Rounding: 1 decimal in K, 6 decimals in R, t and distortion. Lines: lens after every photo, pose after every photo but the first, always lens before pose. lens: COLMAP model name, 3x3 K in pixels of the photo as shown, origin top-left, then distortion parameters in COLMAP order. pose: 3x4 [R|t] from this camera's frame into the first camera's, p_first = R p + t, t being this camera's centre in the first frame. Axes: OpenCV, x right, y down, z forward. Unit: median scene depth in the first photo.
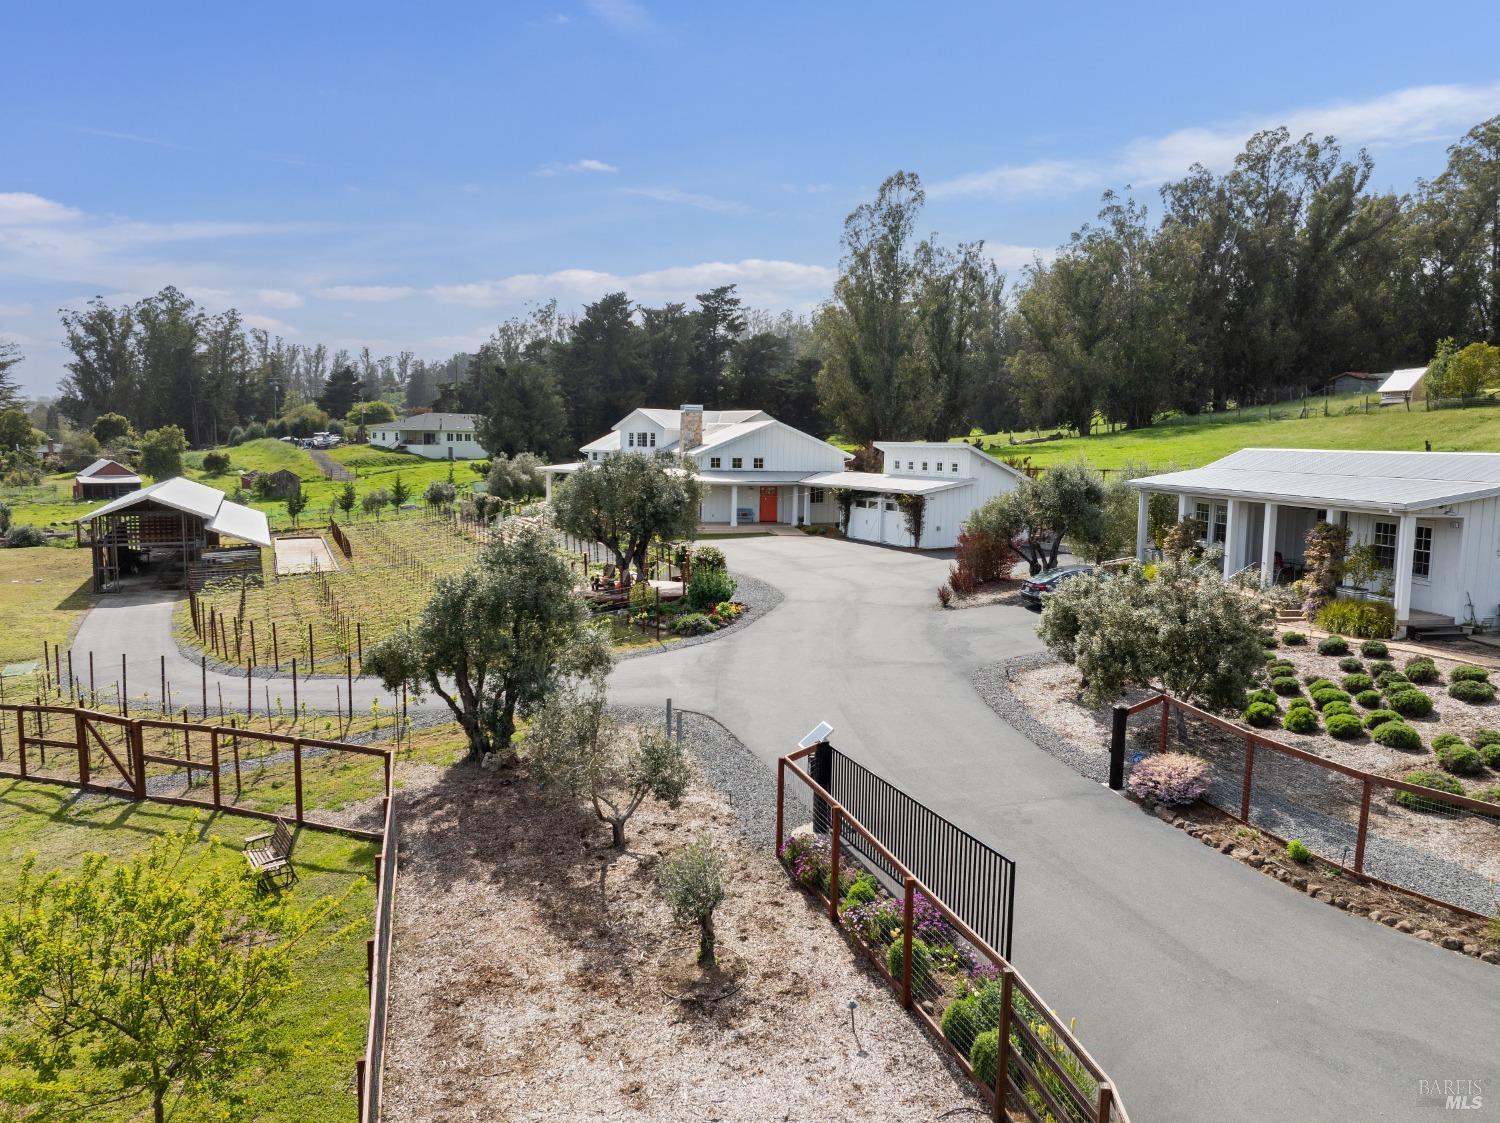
lens RADIAL K [[1047.8, 0, 750.0], [0, 1047.8, 561.5], [0, 0, 1]] dist [-0.037162, 0.003869]
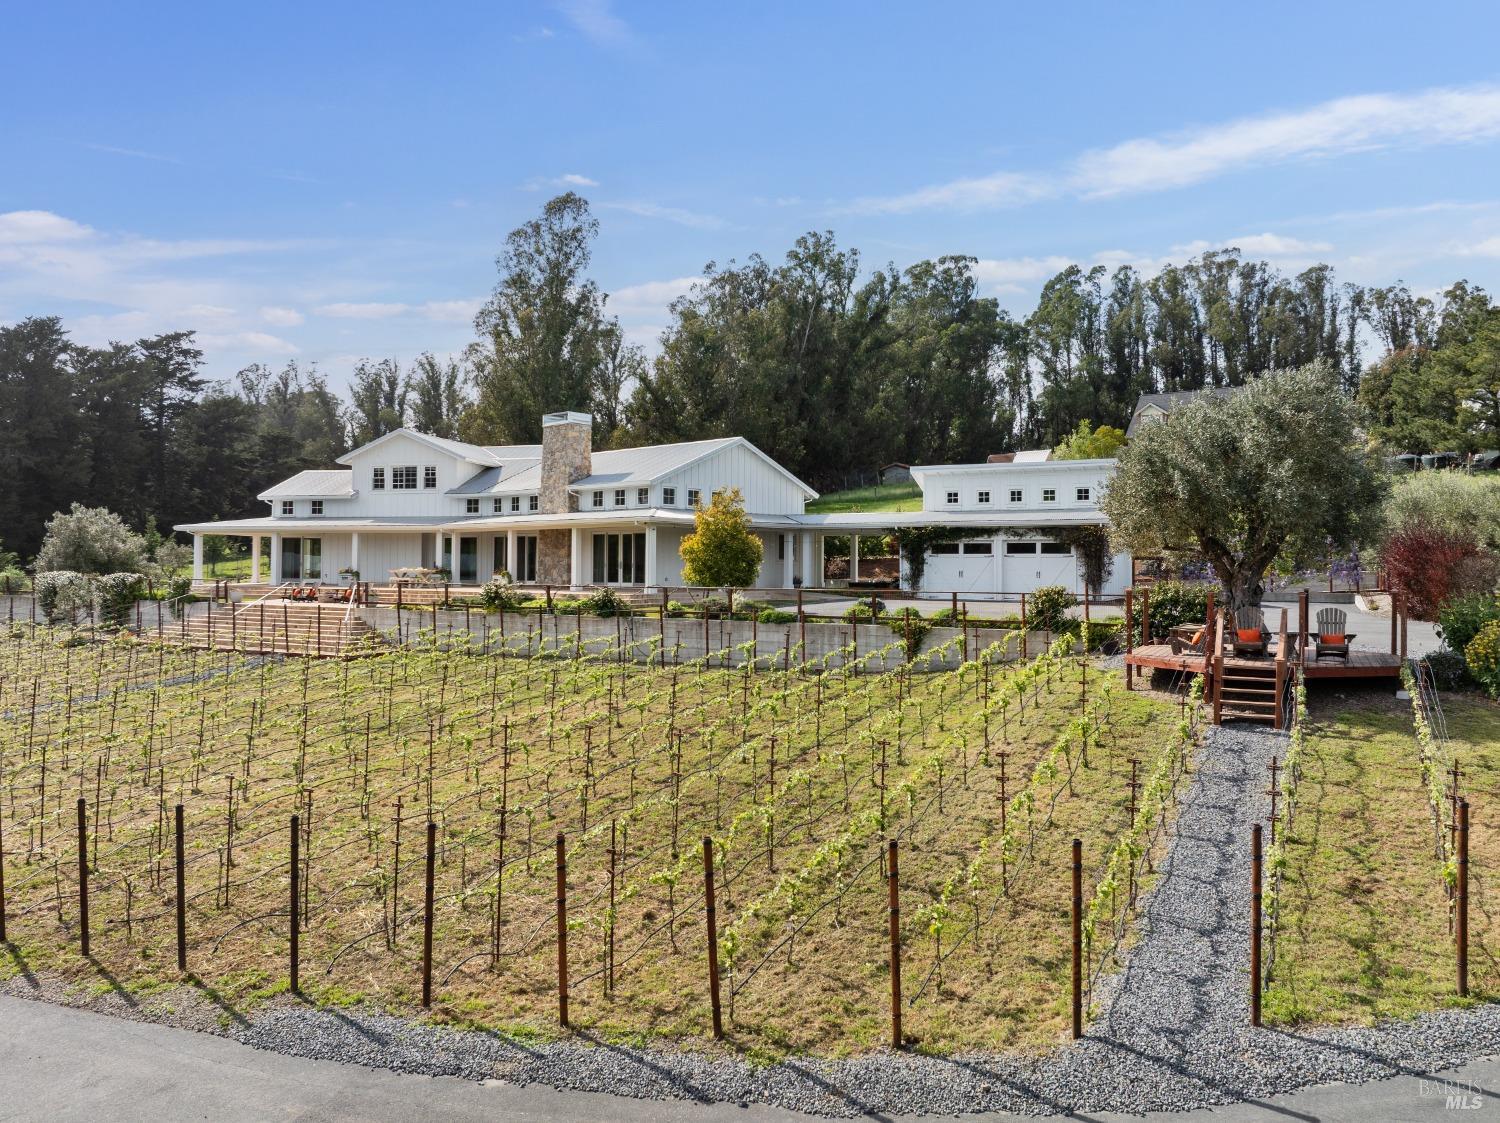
lens RADIAL K [[1071.7, 0, 747.1], [0, 1071.7, 525.2], [0, 0, 1]] dist [-0.039002, 0.007100]
pose [[0.820069, 0.012049, 0.572138, -0.198972], [0.071497, 0.989788, -0.123324, 0.003538], [-0.567781, 0.142040, 0.810833, 0.243834]]
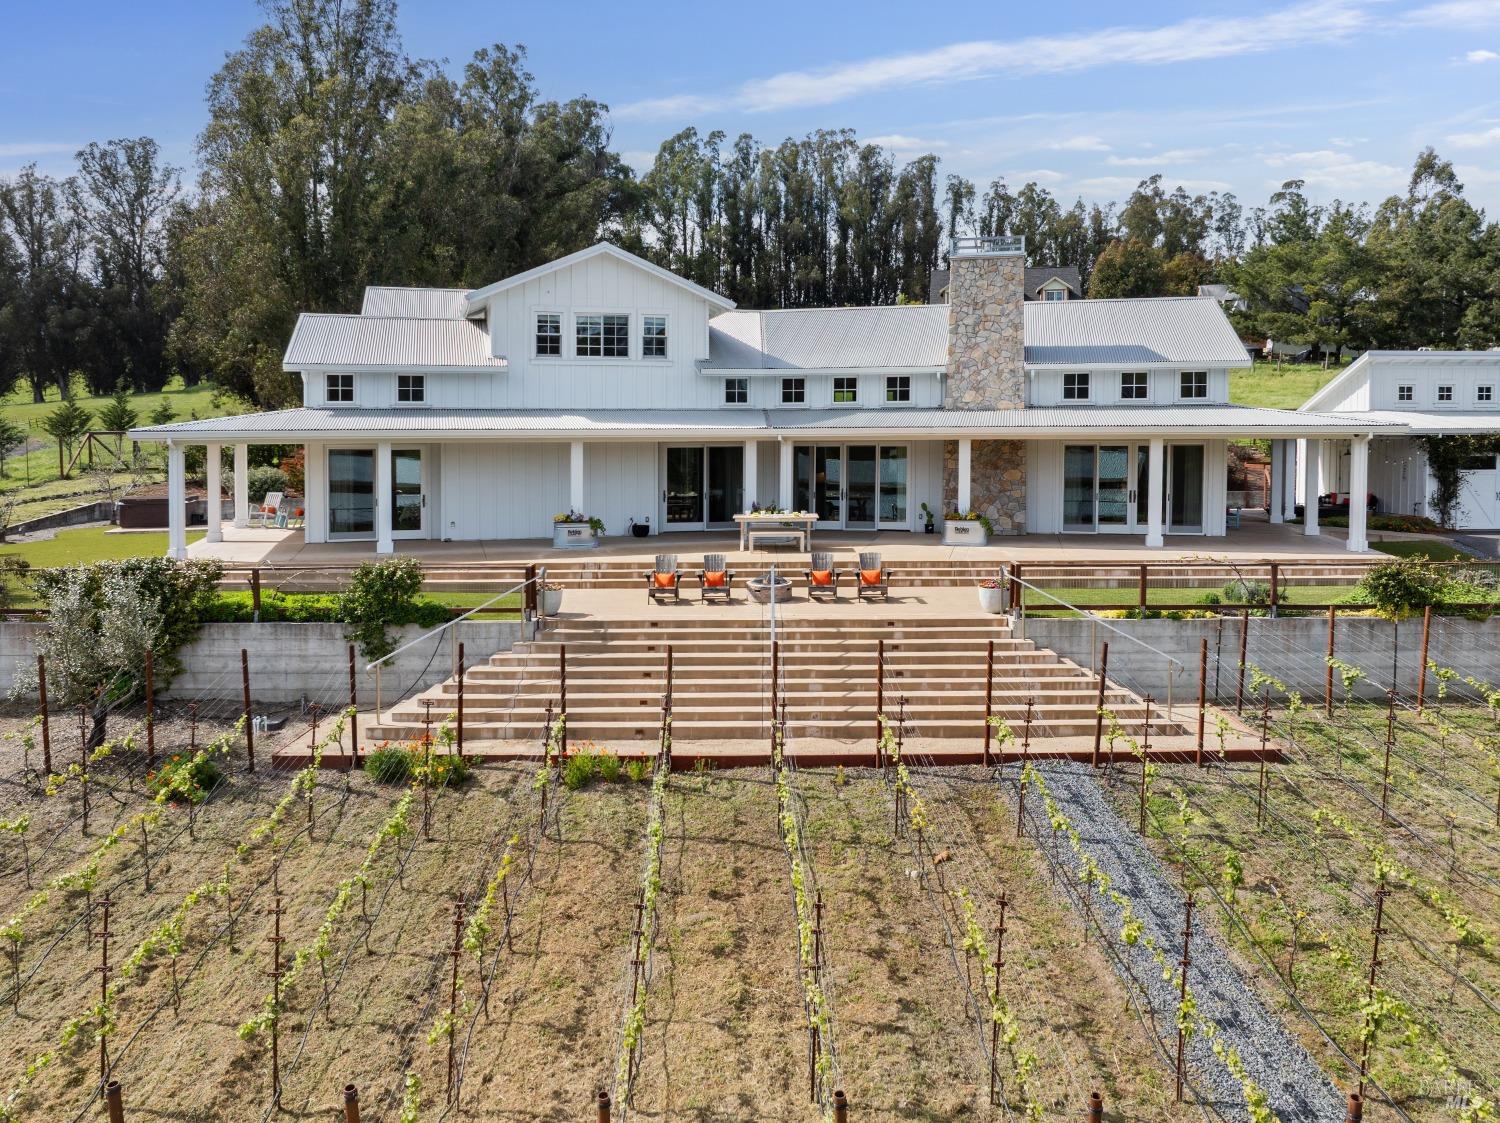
lens RADIAL K [[1088.7, 0, 753.1], [0, 1088.7, 480.2], [0, 0, 1]] dist [-0.051500, 0.001667]
pose [[0.442598, -0.050426, 0.895301, -0.262893], [0.111561, 0.993757, 0.000821, -0.043106], [-0.889753, 0.099518, 0.445461, 0.533242]]
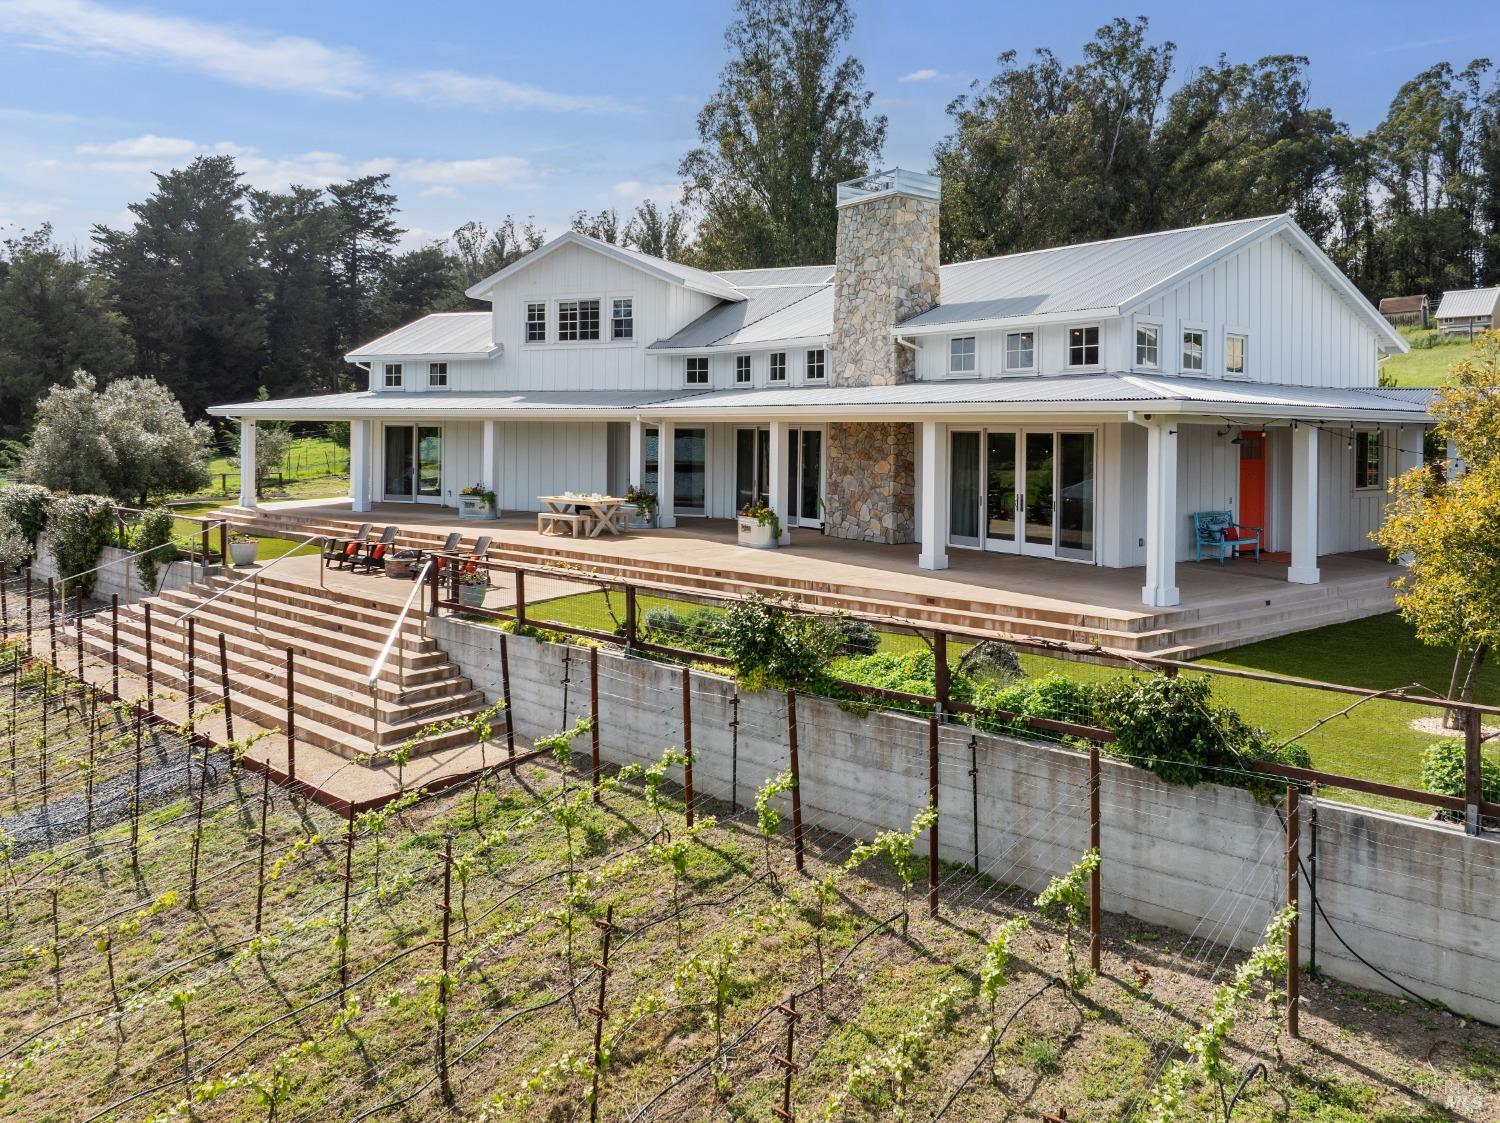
lens RADIAL K [[1113.8, 0, 751.5], [0, 1113.8, 419.1], [0, 0, 1]] dist [-0.049483, 0.003914]
pose [[0.918155, 0.000320, 0.396221, -0.130822], [0.046715, 0.992938, -0.109052, -0.026720], [-0.393457, 0.118636, 0.911656, 0.424581]]
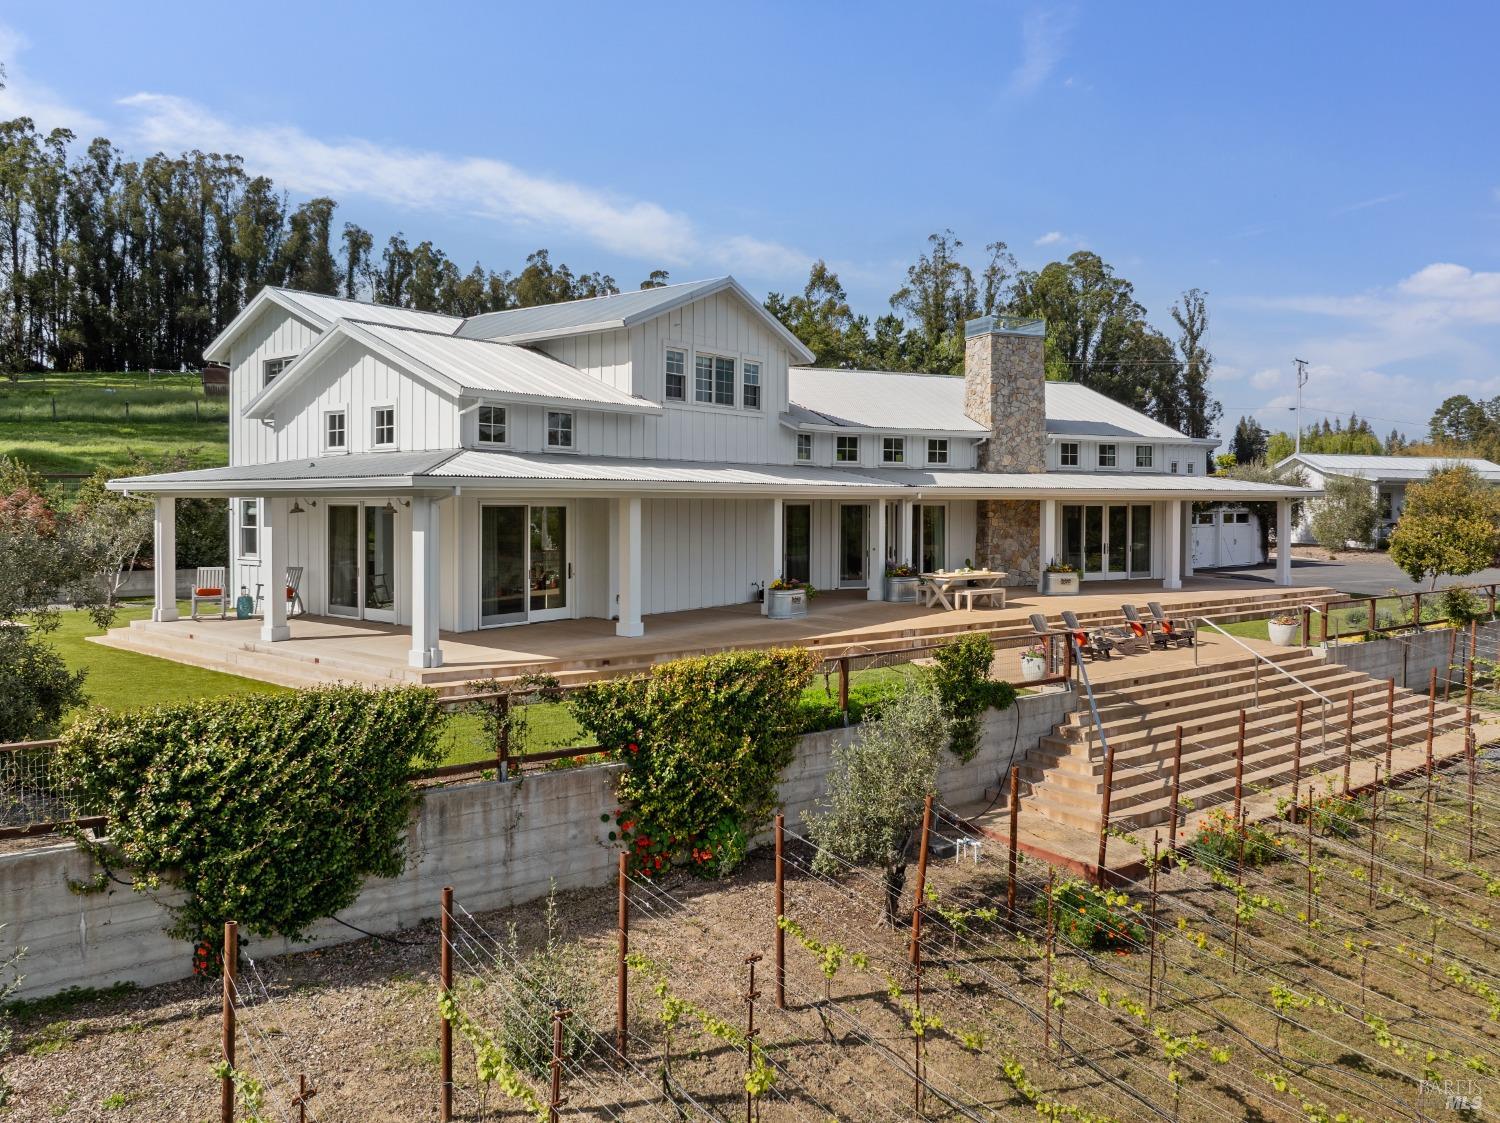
lens RADIAL K [[1071.7, 0, 747.1], [0, 1071.7, 525.2], [0, 0, 1]] dist [-0.039002, 0.007100]
pose [[-0.166367, -0.039035, 0.985291, -0.271848], [0.104307, 0.992913, 0.056949, -0.060671], [-0.980532, 0.112247, -0.161116, 0.692038]]
